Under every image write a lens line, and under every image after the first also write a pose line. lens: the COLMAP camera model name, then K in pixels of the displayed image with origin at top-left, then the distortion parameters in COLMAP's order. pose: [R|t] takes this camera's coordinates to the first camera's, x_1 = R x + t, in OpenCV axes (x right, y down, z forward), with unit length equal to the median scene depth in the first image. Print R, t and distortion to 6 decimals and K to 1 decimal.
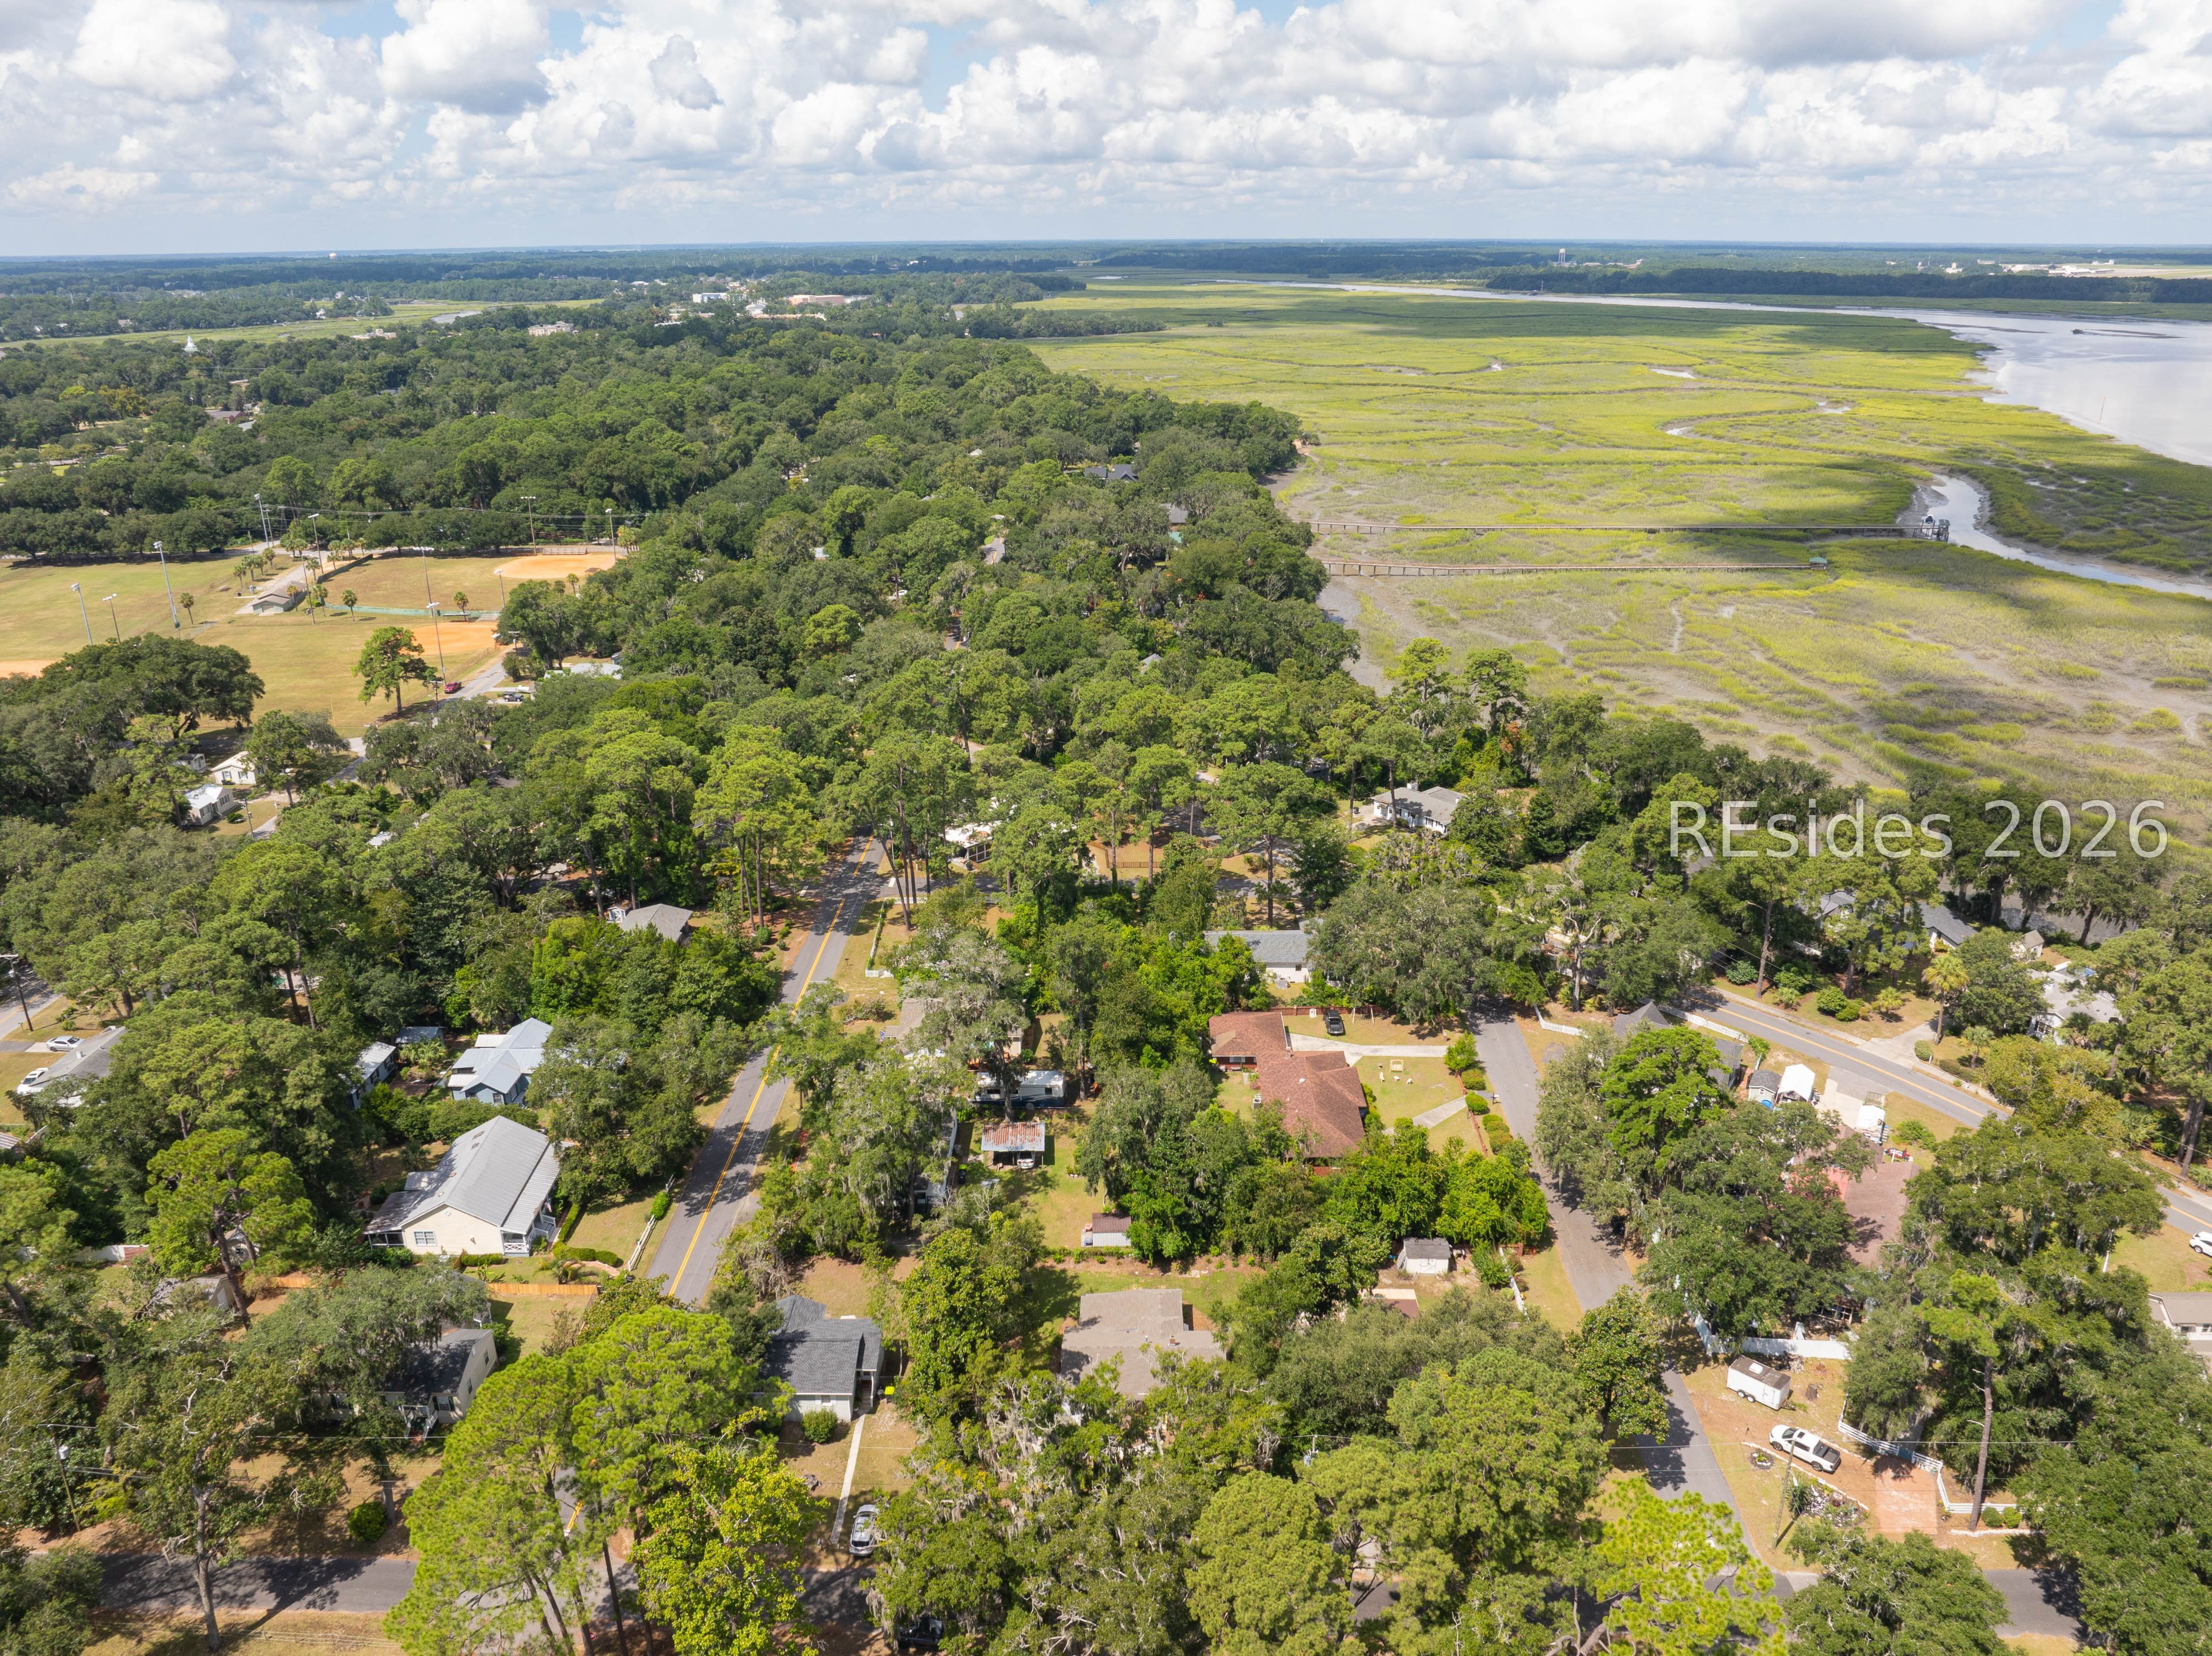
lens RADIAL K [[1561.7, 0, 1107.9], [0, 1561.7, 815.4], [0, 0, 1]] dist [-0.055062, 0.022119]
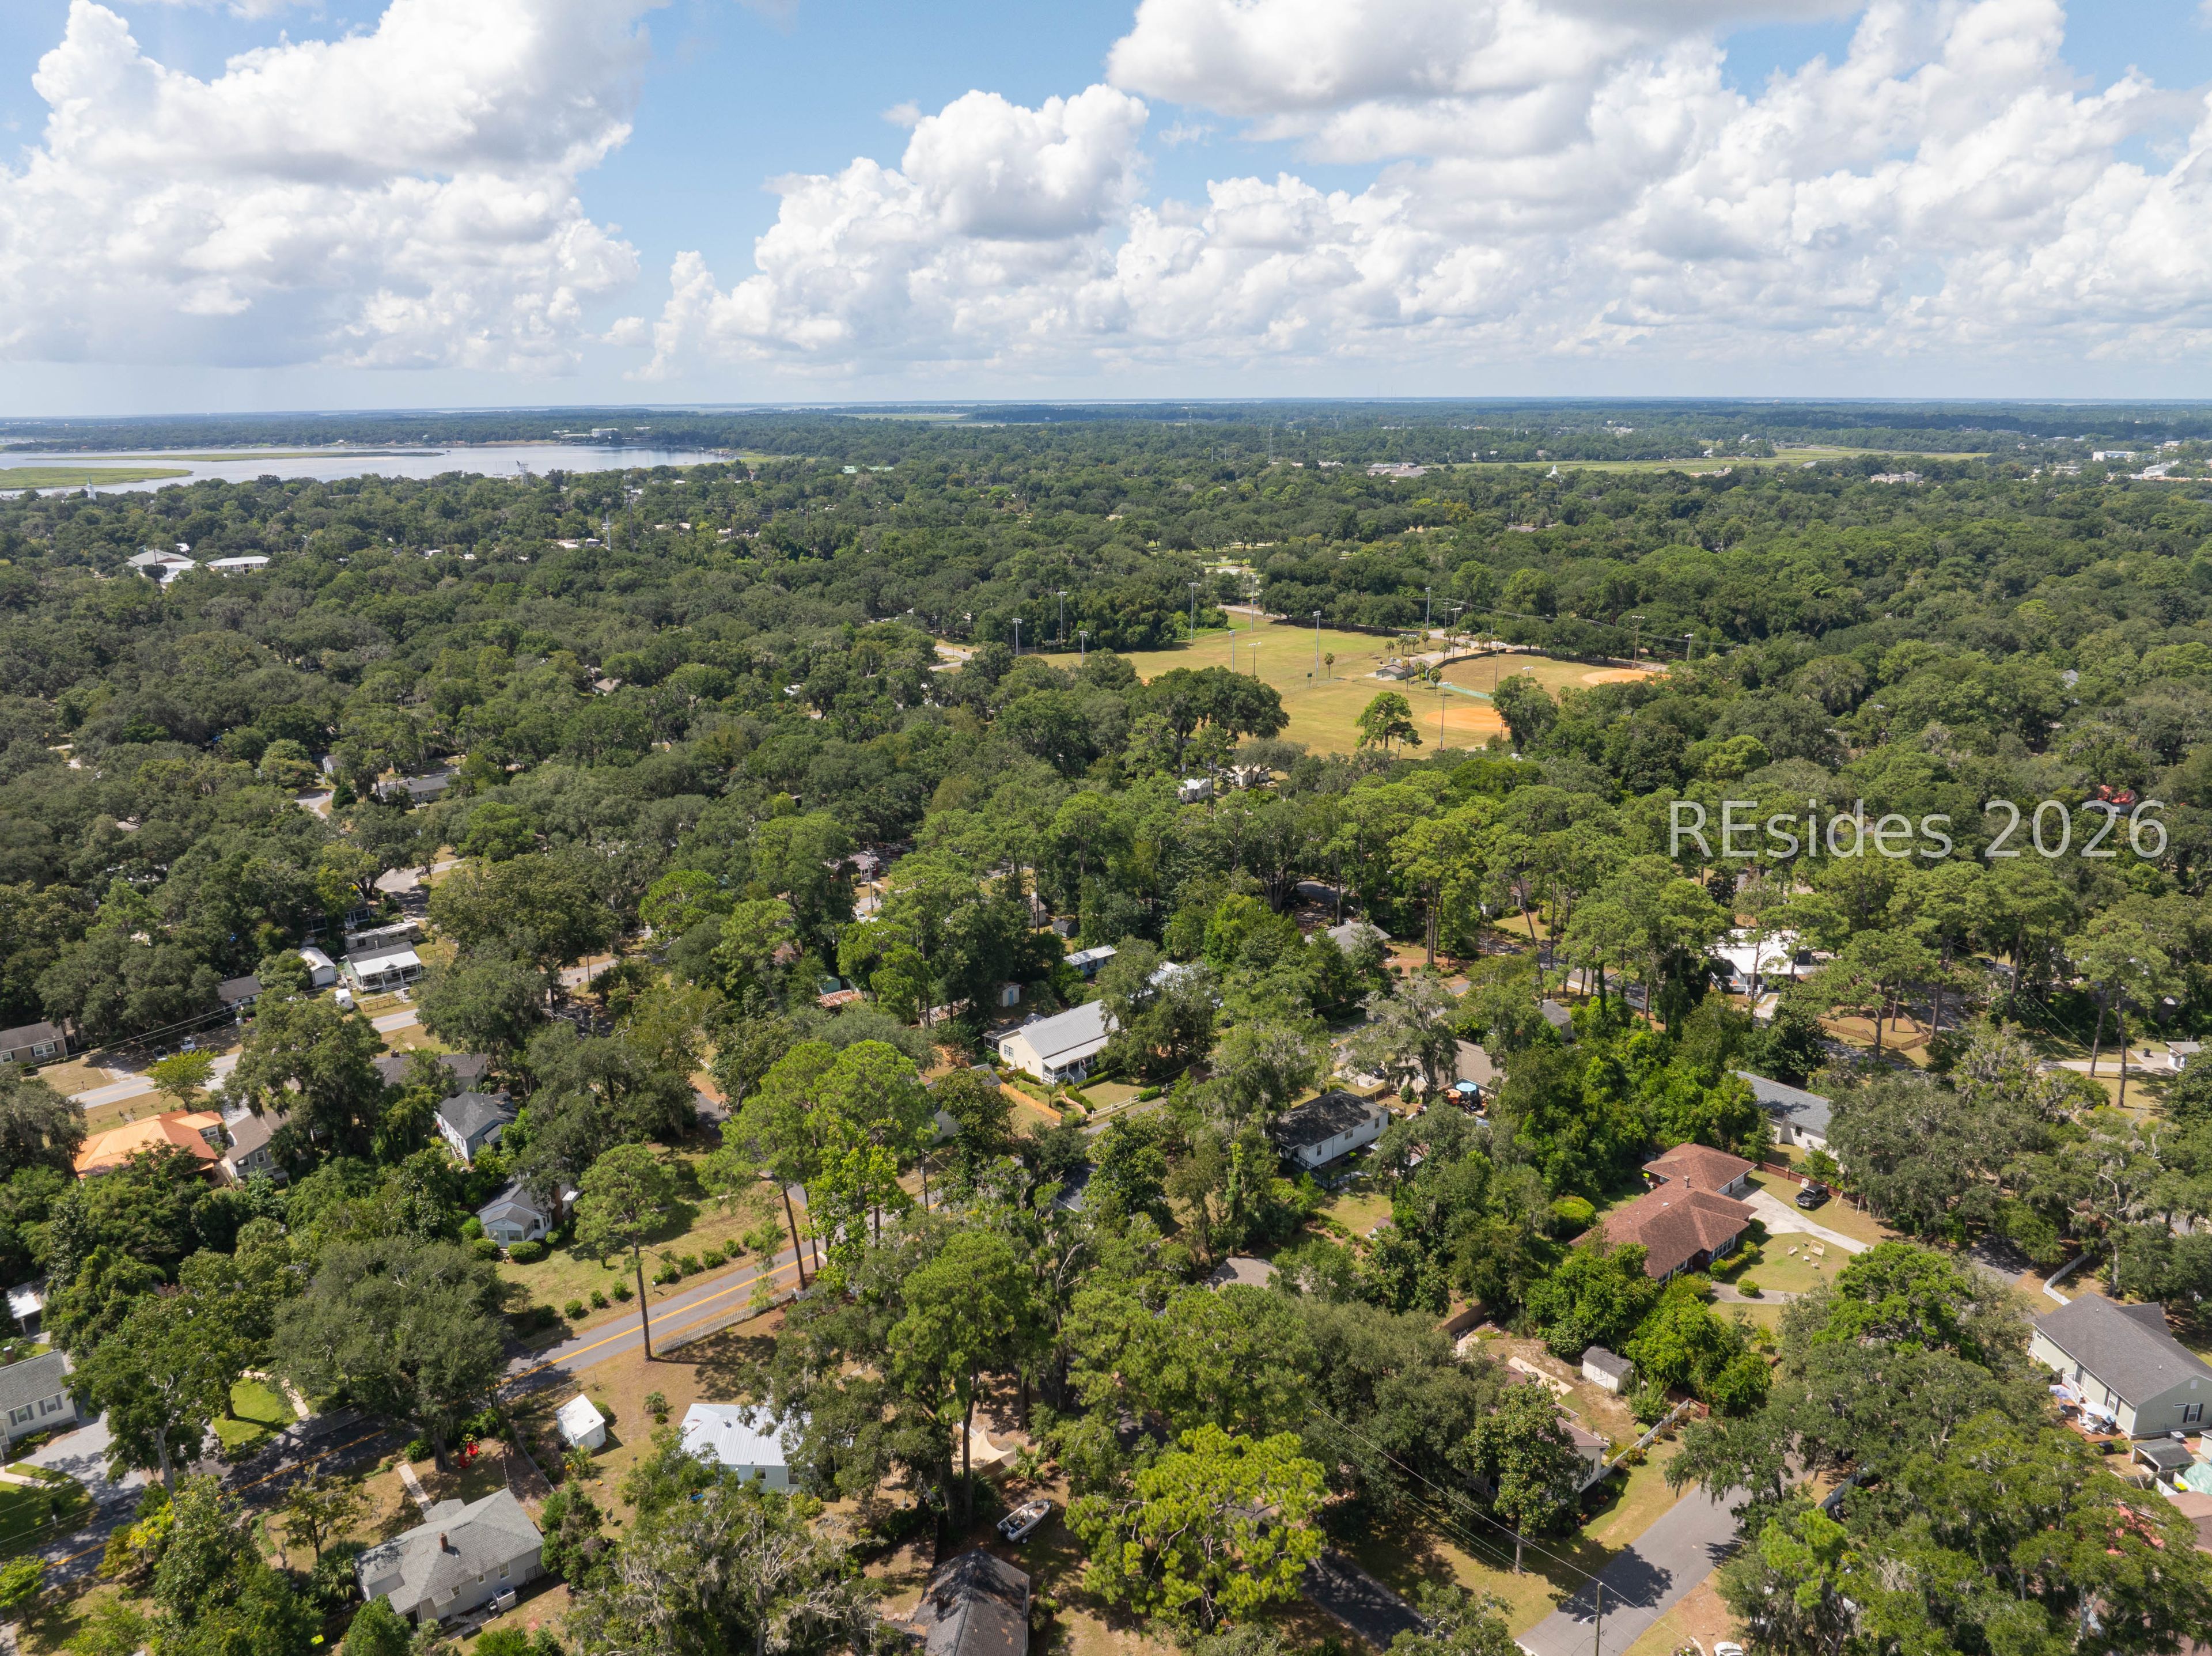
lens RADIAL K [[1561.7, 0, 1140.6], [0, 1561.7, 841.9], [0, 0, 1]] dist [-0.055062, 0.022119]
pose [[0.657103, 0.206366, -0.725002, 0.234413], [-0.257733, 0.965338, 0.041180, -0.004526], [0.708371, 0.159797, 0.687514, 0.010995]]
